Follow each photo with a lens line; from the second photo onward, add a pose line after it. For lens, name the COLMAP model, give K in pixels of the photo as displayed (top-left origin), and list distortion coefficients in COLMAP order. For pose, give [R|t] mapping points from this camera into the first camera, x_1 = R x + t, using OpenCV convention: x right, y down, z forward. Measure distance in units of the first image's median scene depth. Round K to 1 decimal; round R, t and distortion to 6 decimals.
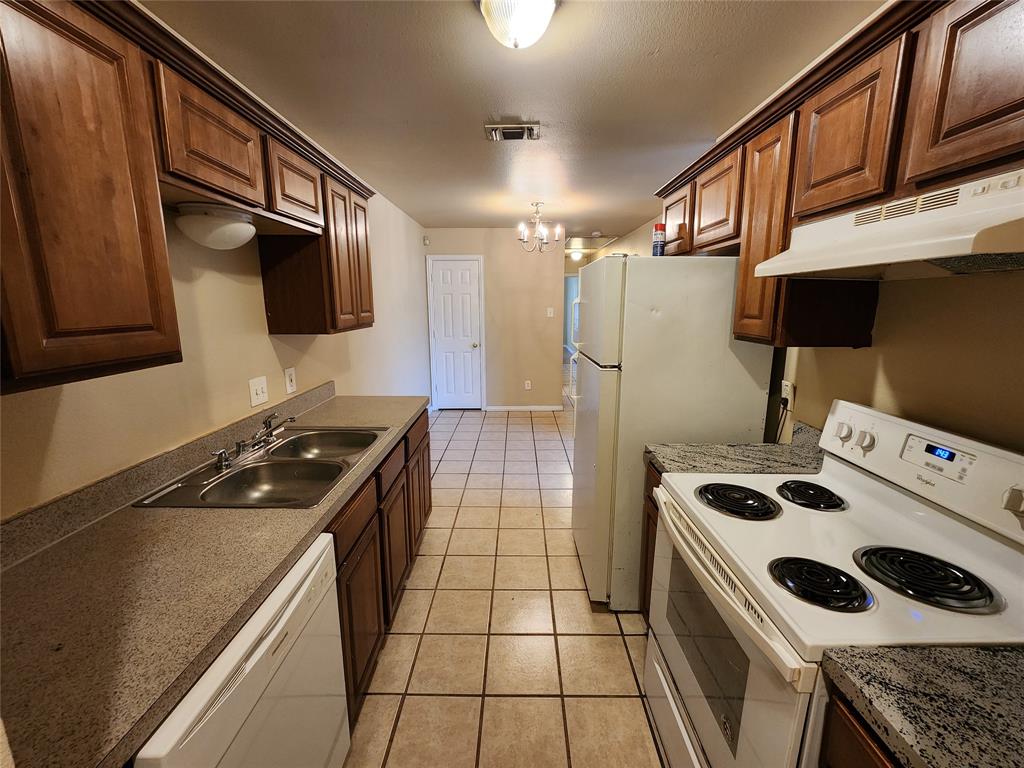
lens RADIAL K [[425.1, 0, 515.4], [0, 425.1, 382.9], [0, 0, 1]] dist [-0.010680, 0.006337]
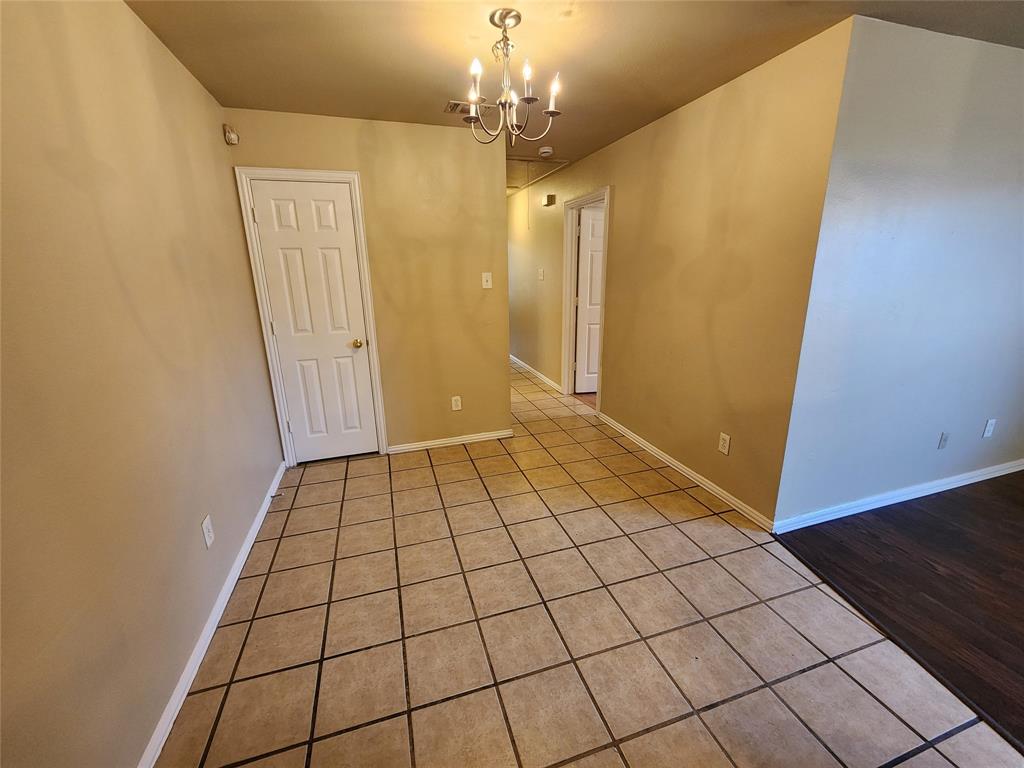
lens RADIAL K [[425.1, 0, 515.4], [0, 425.1, 382.9], [0, 0, 1]] dist [-0.010680, 0.006337]
pose [[0.953874, -0.091741, 0.285846, -0.060770], [0.068498, 0.993557, 0.090295, -0.072737], [-0.292288, -0.066550, 0.954012, 0.405813]]
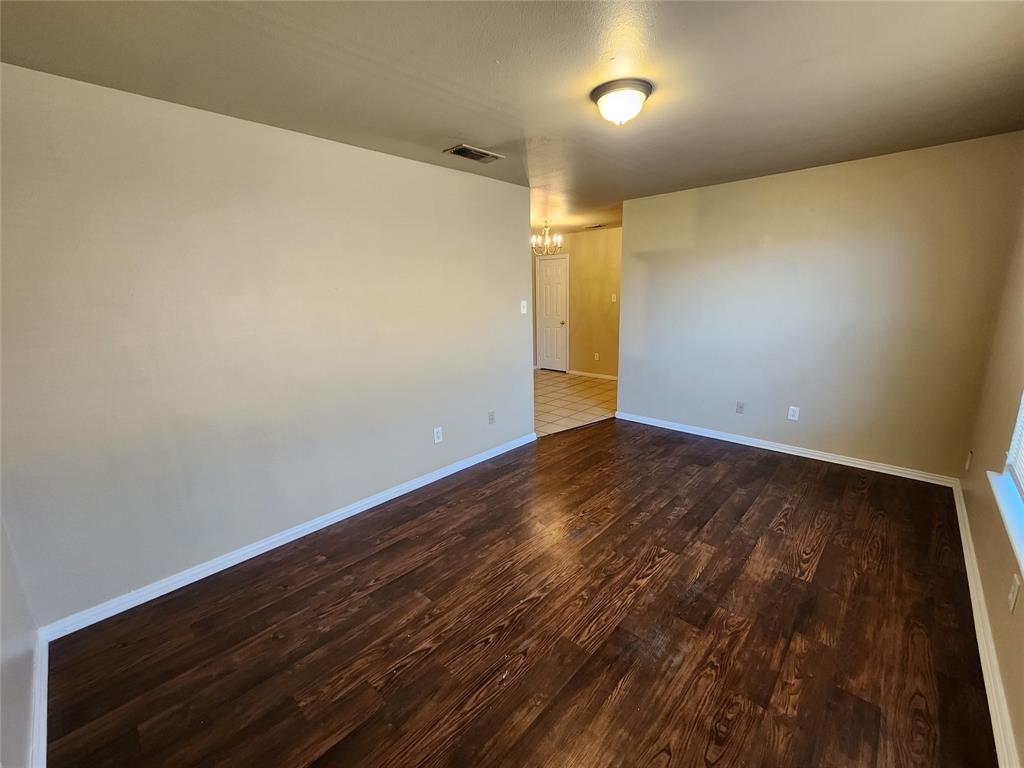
lens RADIAL K [[425.1, 0, 515.4], [0, 425.1, 382.9], [0, 0, 1]] dist [-0.010680, 0.006337]
pose [[0.730559, 0.137715, -0.668818, 0.694999], [-0.112254, 0.990348, 0.081304, 0.006116], [0.673559, 0.015680, 0.738967, -0.068943]]
